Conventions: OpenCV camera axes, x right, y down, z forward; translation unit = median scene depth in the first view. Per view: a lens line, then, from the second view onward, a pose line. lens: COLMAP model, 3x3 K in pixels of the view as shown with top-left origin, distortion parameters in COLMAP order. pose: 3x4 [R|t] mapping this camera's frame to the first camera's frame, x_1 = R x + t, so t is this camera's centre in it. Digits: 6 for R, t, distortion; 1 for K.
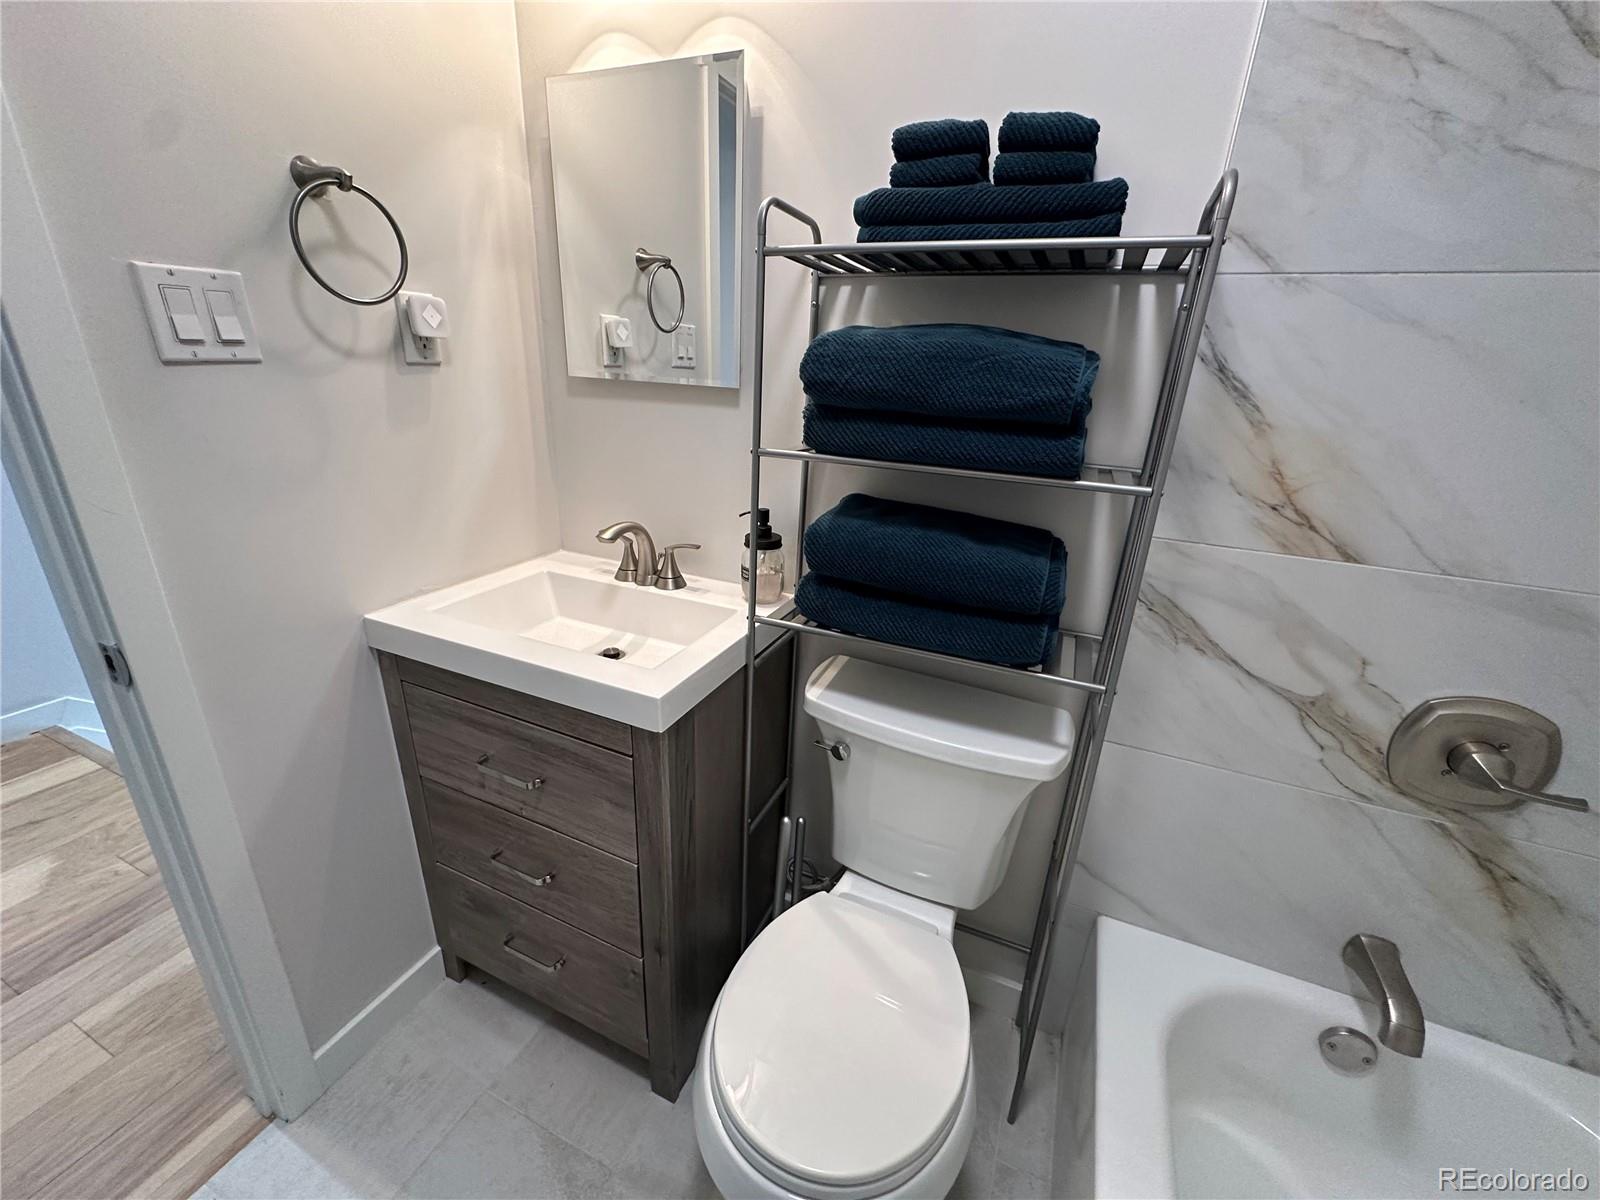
lens RADIAL K [[639.6, 0, 801.3], [0, 639.6, 602.4], [0, 0, 1]] dist [-0.001631, 0.000159]
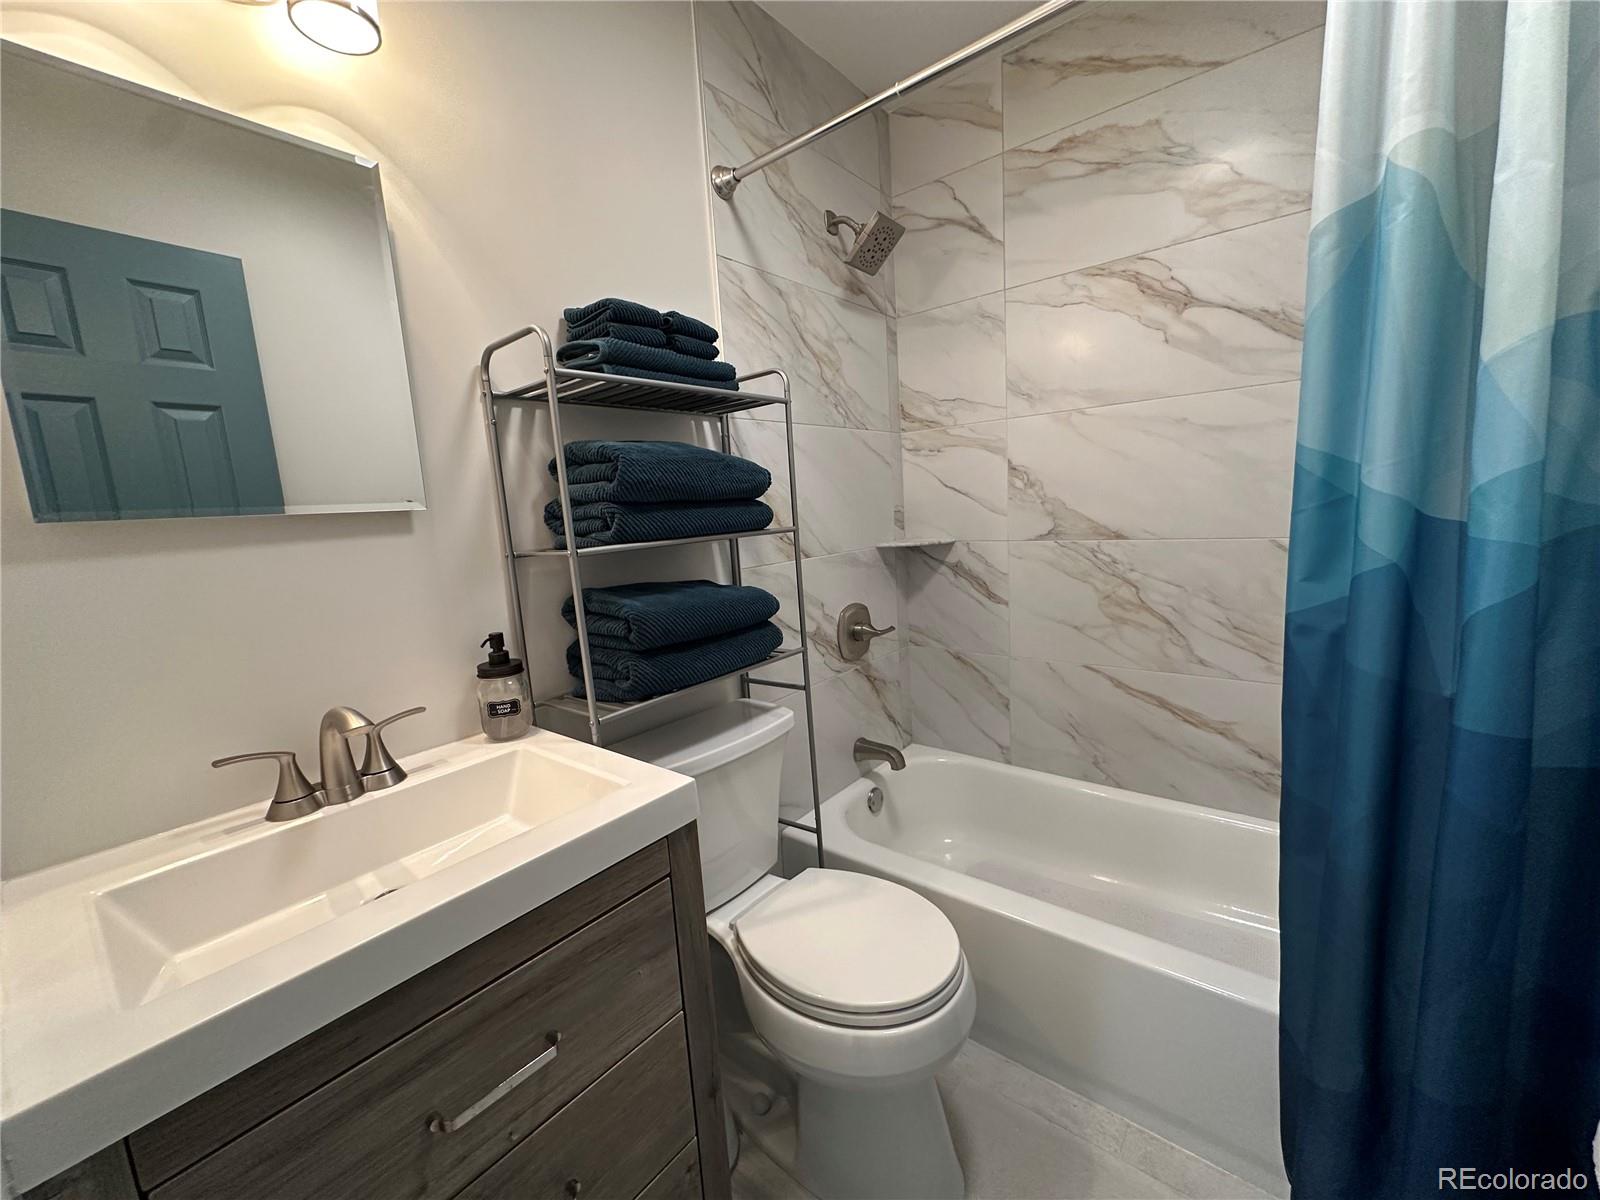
lens RADIAL K [[639.6, 0, 801.3], [0, 639.6, 602.4], [0, 0, 1]] dist [-0.001631, 0.000159]
pose [[0.257779, -0.208080, 0.943532, -0.984741], [0.404514, 0.910074, 0.090186, -0.116047], [-0.877450, 0.358424, 0.318770, 0.401967]]
